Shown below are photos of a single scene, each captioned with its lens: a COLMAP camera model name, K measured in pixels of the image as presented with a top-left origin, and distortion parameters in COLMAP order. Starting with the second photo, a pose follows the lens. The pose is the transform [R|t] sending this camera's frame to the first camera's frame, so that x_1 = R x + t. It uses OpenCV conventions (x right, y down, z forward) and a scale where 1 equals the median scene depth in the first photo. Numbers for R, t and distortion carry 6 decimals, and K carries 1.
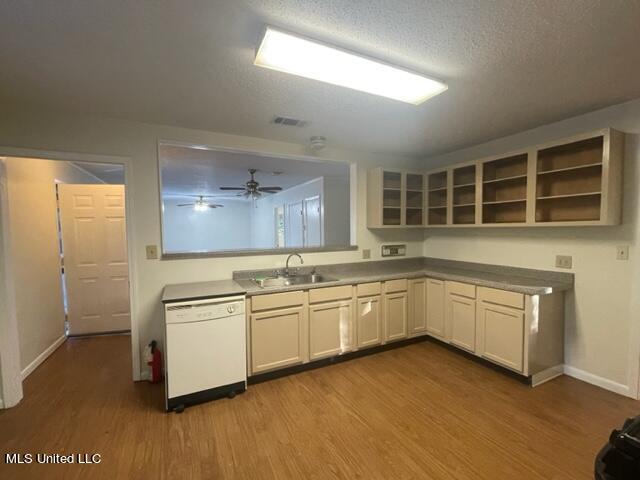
lens RADIAL K [[278.7, 0, 316.8], [0, 278.7, 239.0], [0, 0, 1]] dist [0.003079, 0.000150]
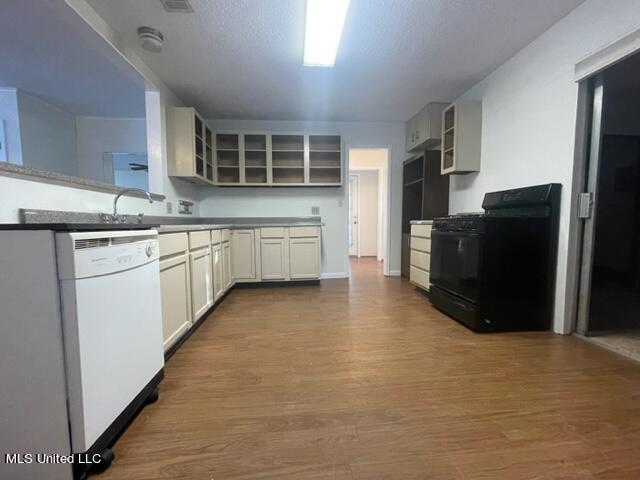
lens RADIAL K [[278.7, 0, 318.3], [0, 278.7, 242.7], [0, 0, 1]] dist [0.003079, 0.000150]
pose [[0.365617, -0.060374, 0.928805, -0.601483], [0.036054, 0.998064, 0.050683, 0.180774], [-0.930067, 0.014957, 0.367086, 0.379435]]
